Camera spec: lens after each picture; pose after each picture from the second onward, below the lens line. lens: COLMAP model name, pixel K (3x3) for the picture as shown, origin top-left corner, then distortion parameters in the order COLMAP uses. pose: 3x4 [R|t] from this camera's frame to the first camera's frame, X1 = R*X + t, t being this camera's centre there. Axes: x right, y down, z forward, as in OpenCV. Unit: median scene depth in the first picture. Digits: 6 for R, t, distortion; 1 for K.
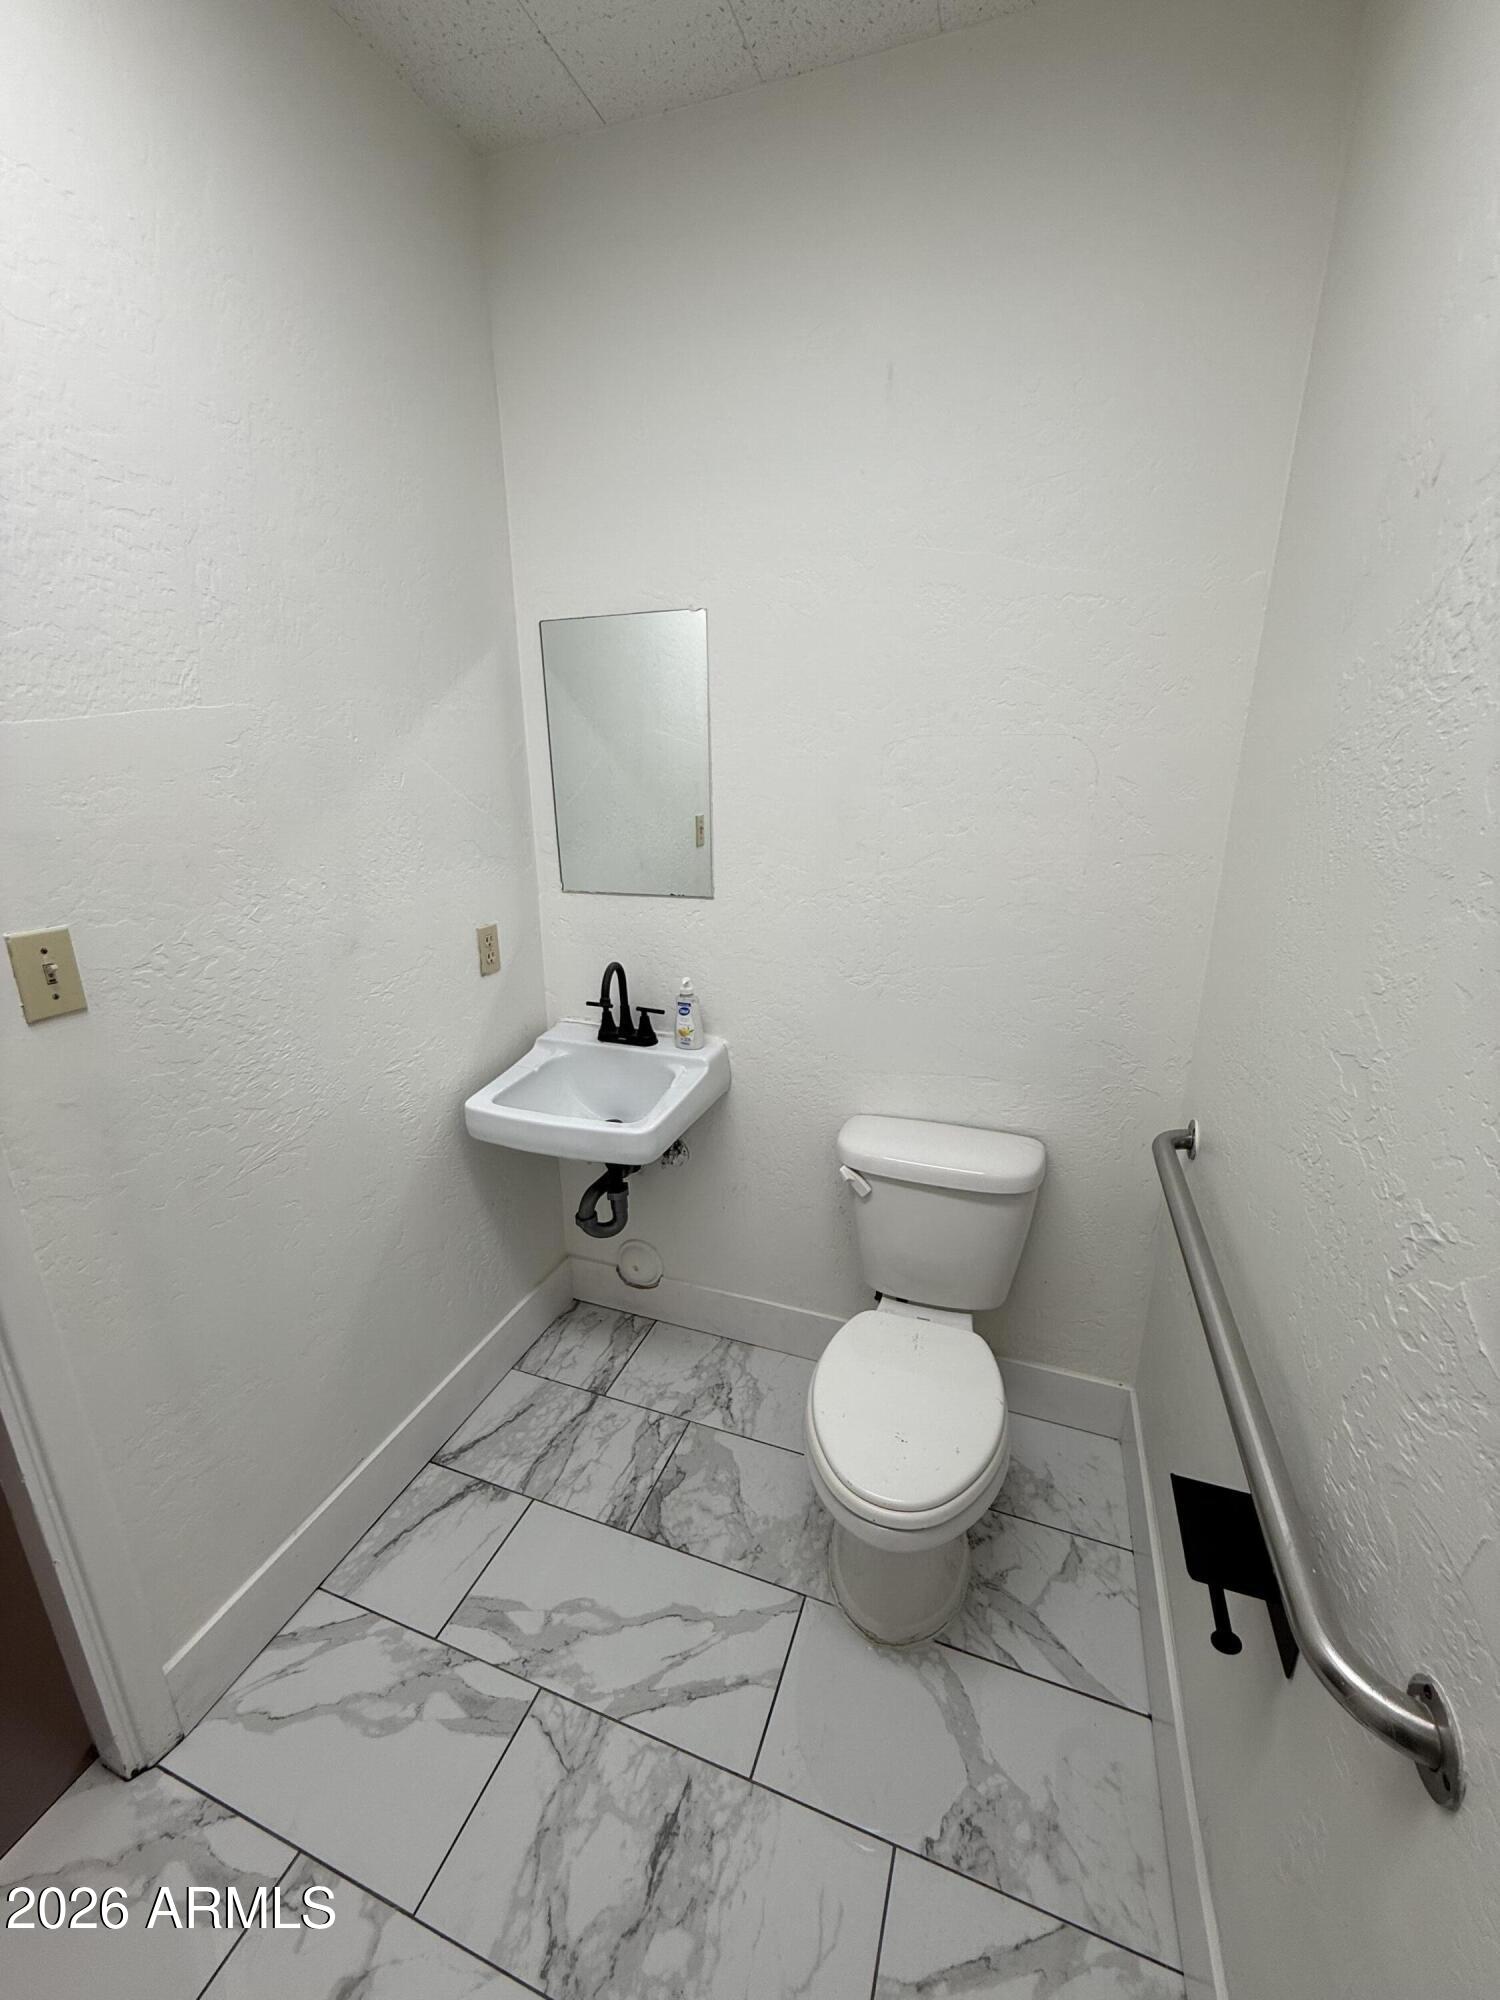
lens RADIAL K [[799.5, 0, 749.0], [0, 799.5, 1004.3], [0, 0, 1]] dist [-0.000750, 0.000117]
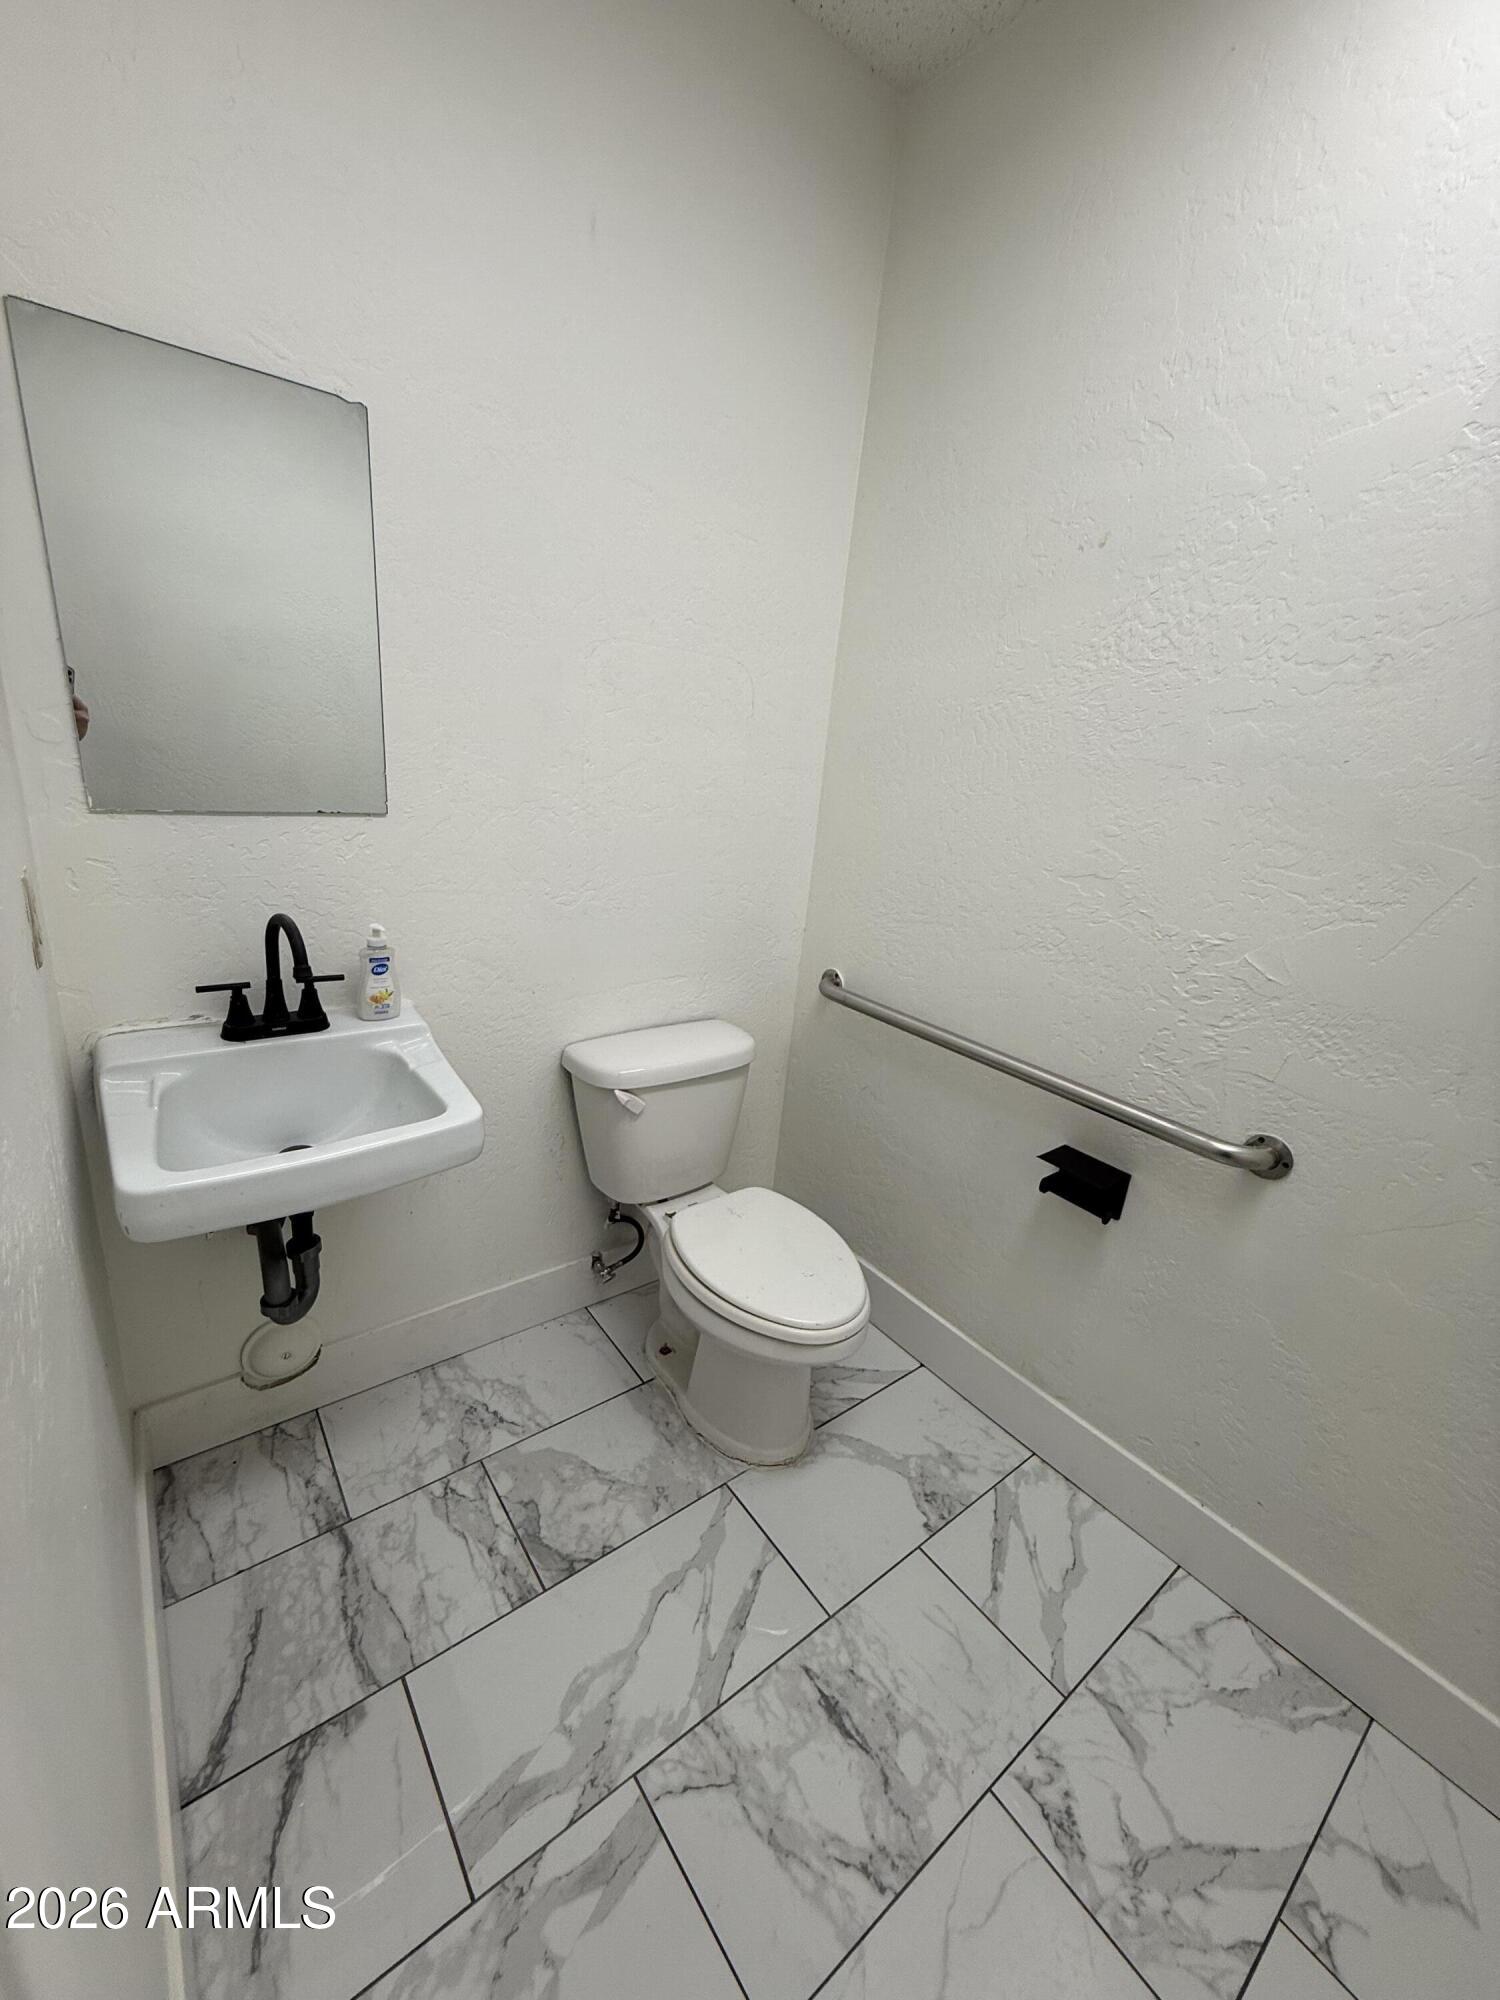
lens RADIAL K [[799.5, 0, 751.9], [0, 799.5, 1000.2], [0, 0, 1]] dist [-0.000750, 0.000117]
pose [[0.528826, -0.208809, 0.822643, -0.644895], [0.155946, 0.976667, 0.147656, -0.023795], [-0.834280, 0.050204, 0.549050, 0.372391]]
